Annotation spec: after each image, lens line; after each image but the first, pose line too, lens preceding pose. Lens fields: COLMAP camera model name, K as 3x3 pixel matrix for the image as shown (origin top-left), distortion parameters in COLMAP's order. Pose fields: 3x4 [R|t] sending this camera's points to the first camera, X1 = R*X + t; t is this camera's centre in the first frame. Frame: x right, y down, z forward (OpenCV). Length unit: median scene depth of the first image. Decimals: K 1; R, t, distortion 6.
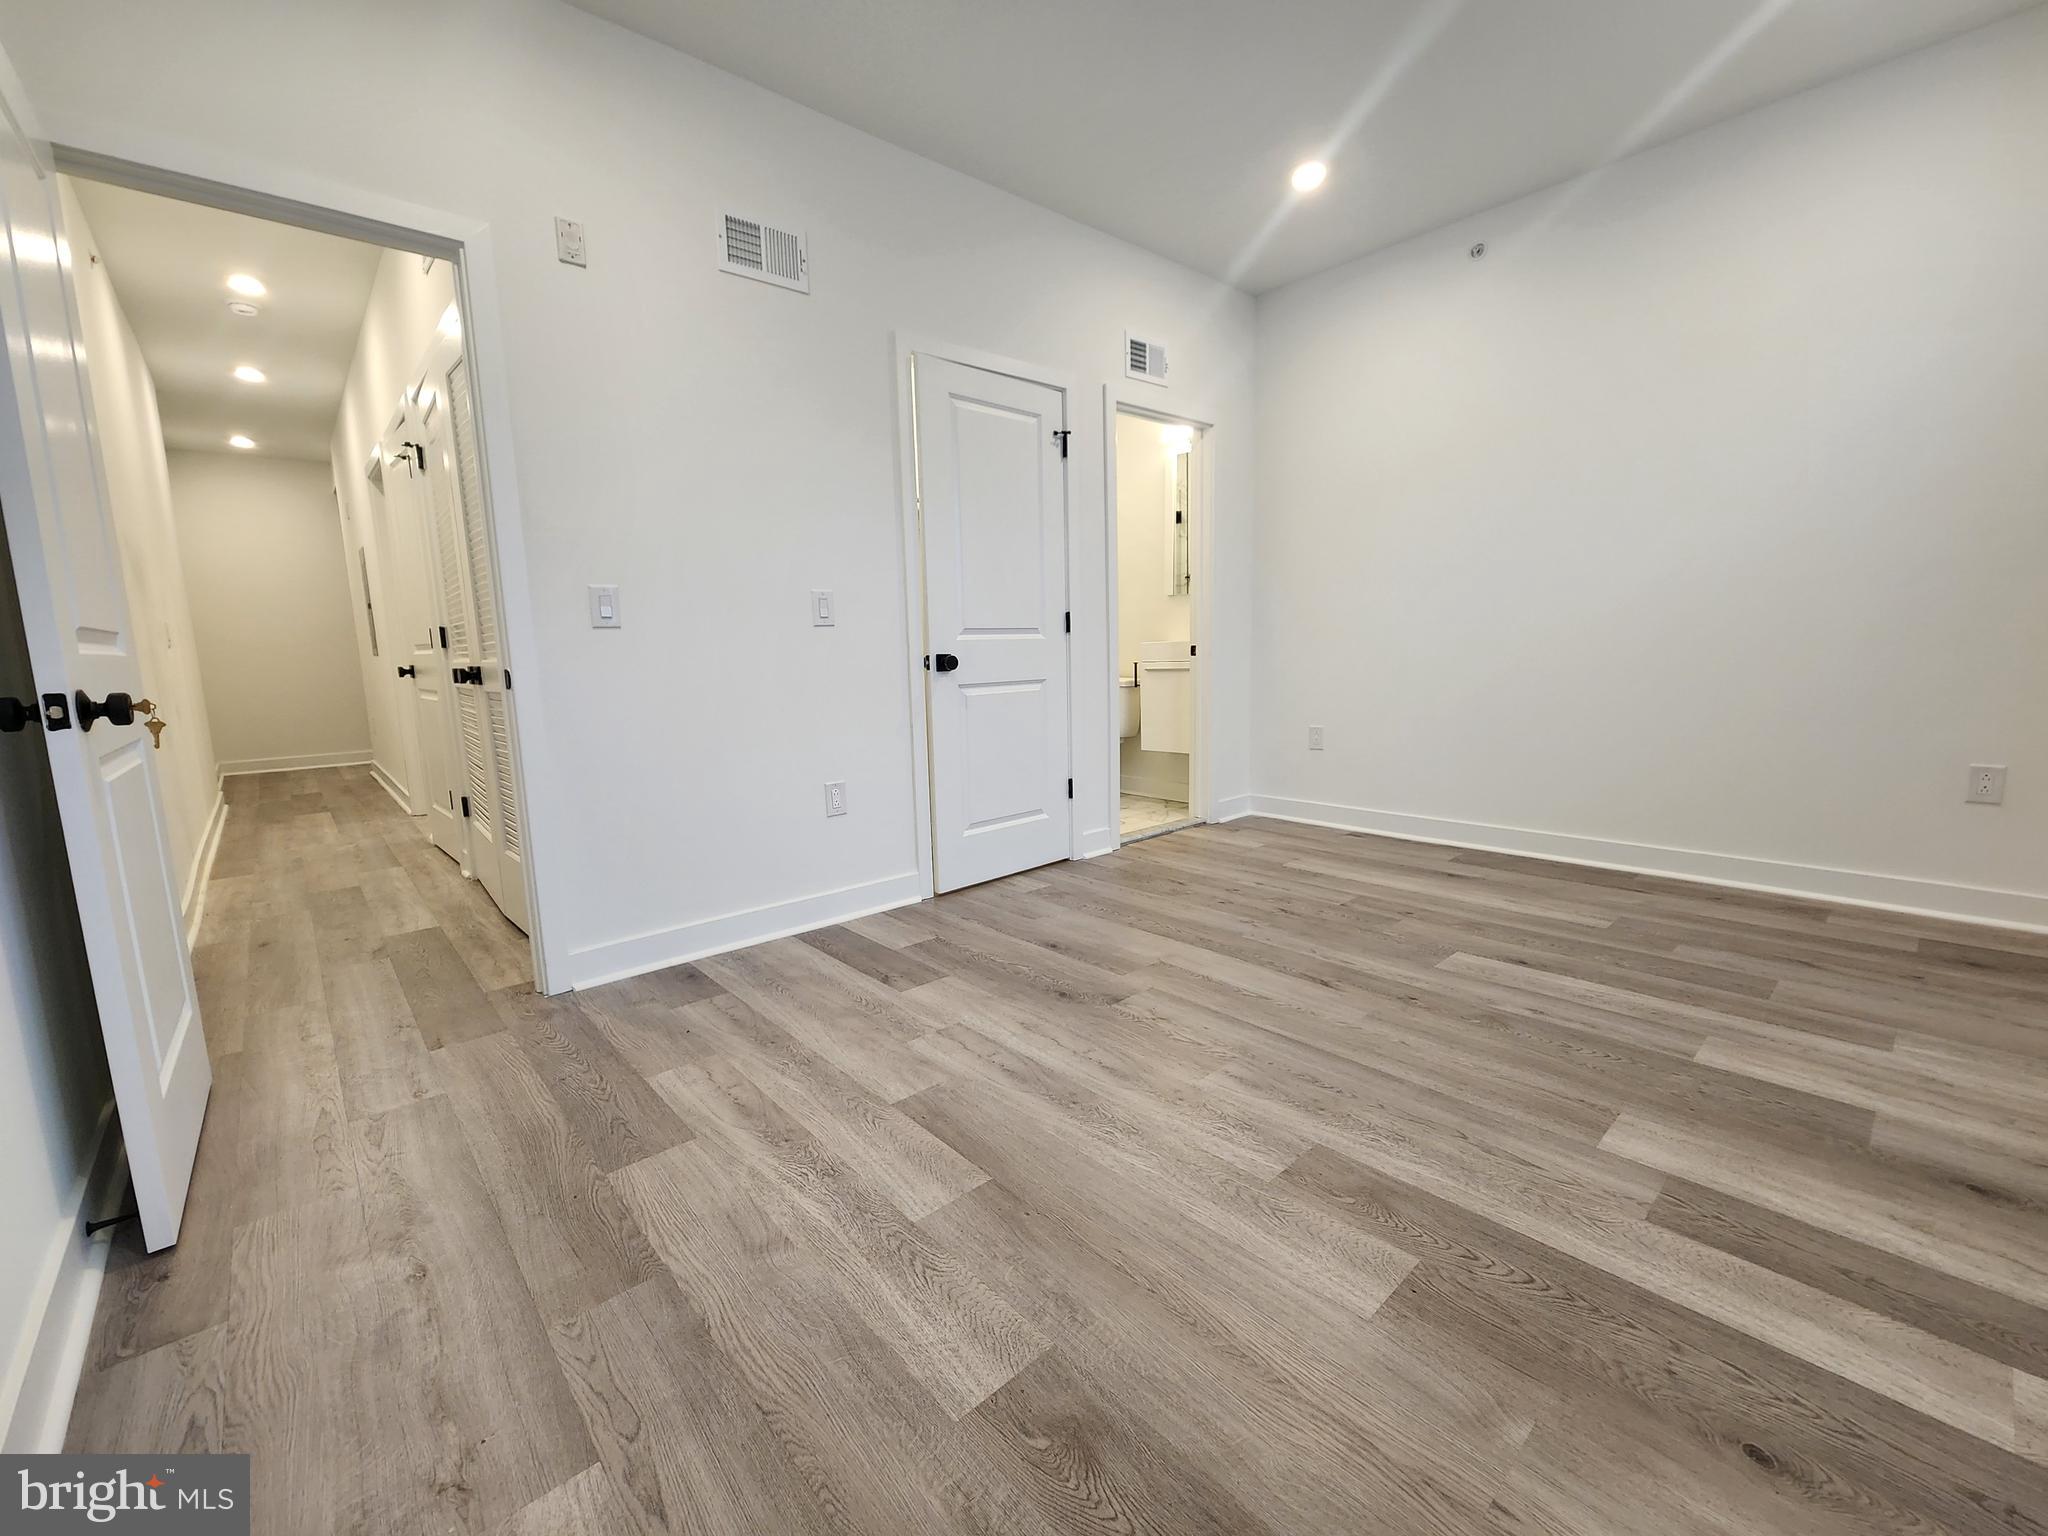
lens RADIAL K [[841.3, 0, 1031.1], [0, 841.3, 766.6], [0, 0, 1]] dist [-0.001218, -0.001339]
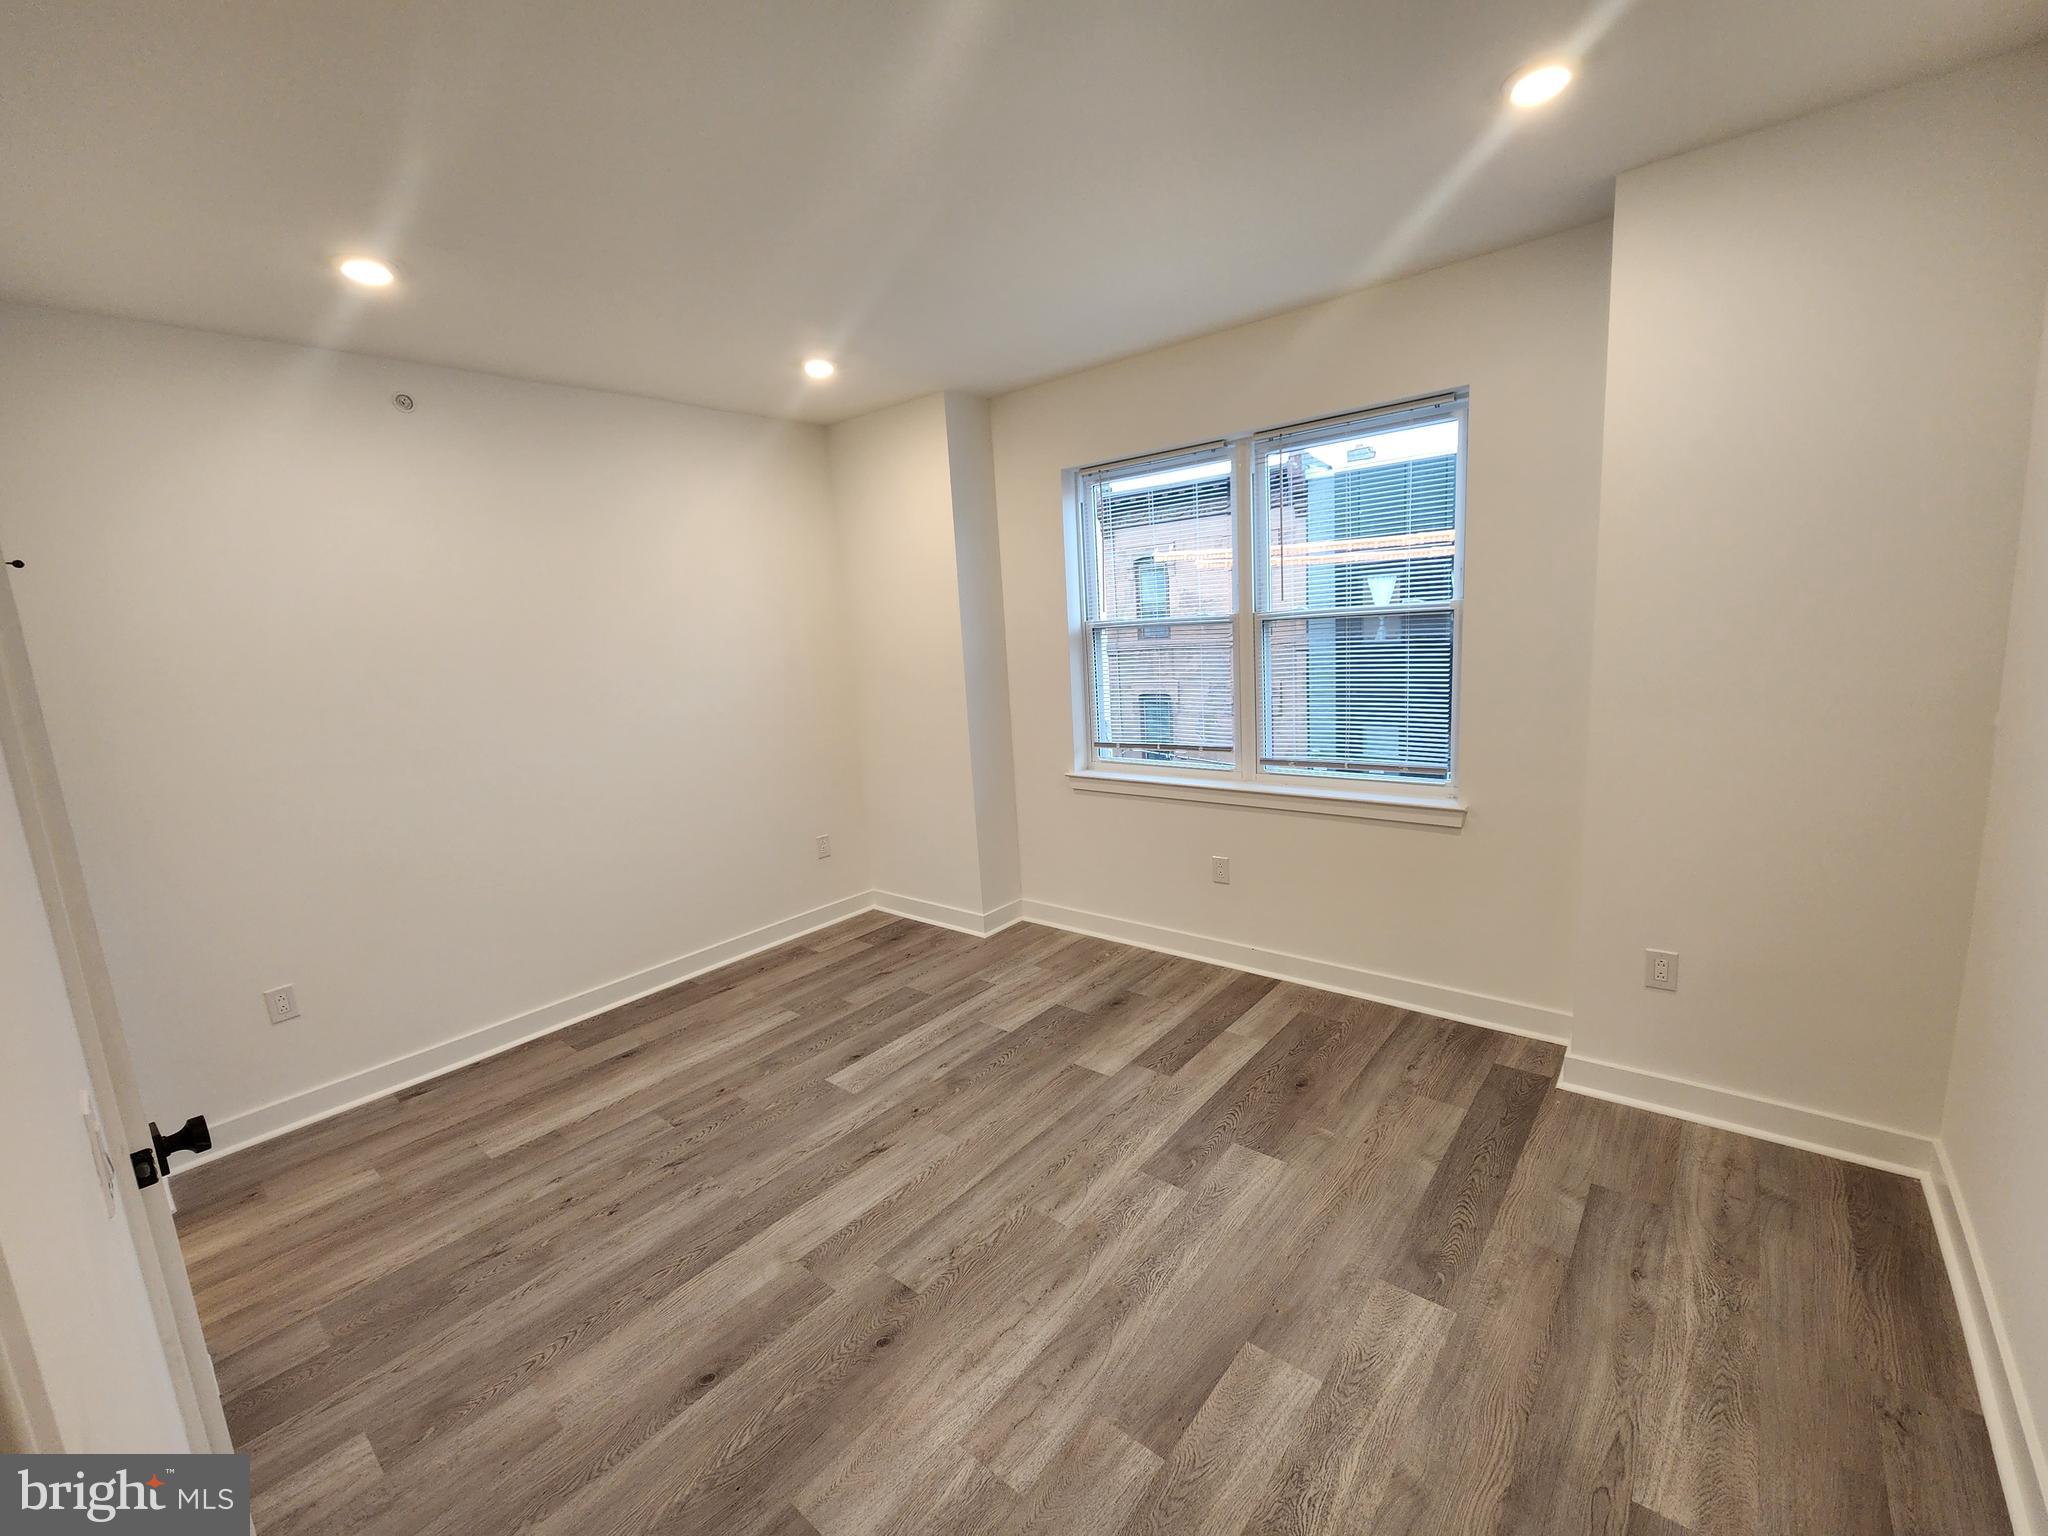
lens RADIAL K [[841.3, 0, 1033.8], [0, 841.3, 764.0], [0, 0, 1]] dist [-0.001218, -0.001339]
pose [[-0.135345, -0.128511, 0.982429, -0.858375], [0.210070, 0.965288, 0.155209, -0.444257], [-0.968273, 0.227385, -0.103650, 0.977435]]
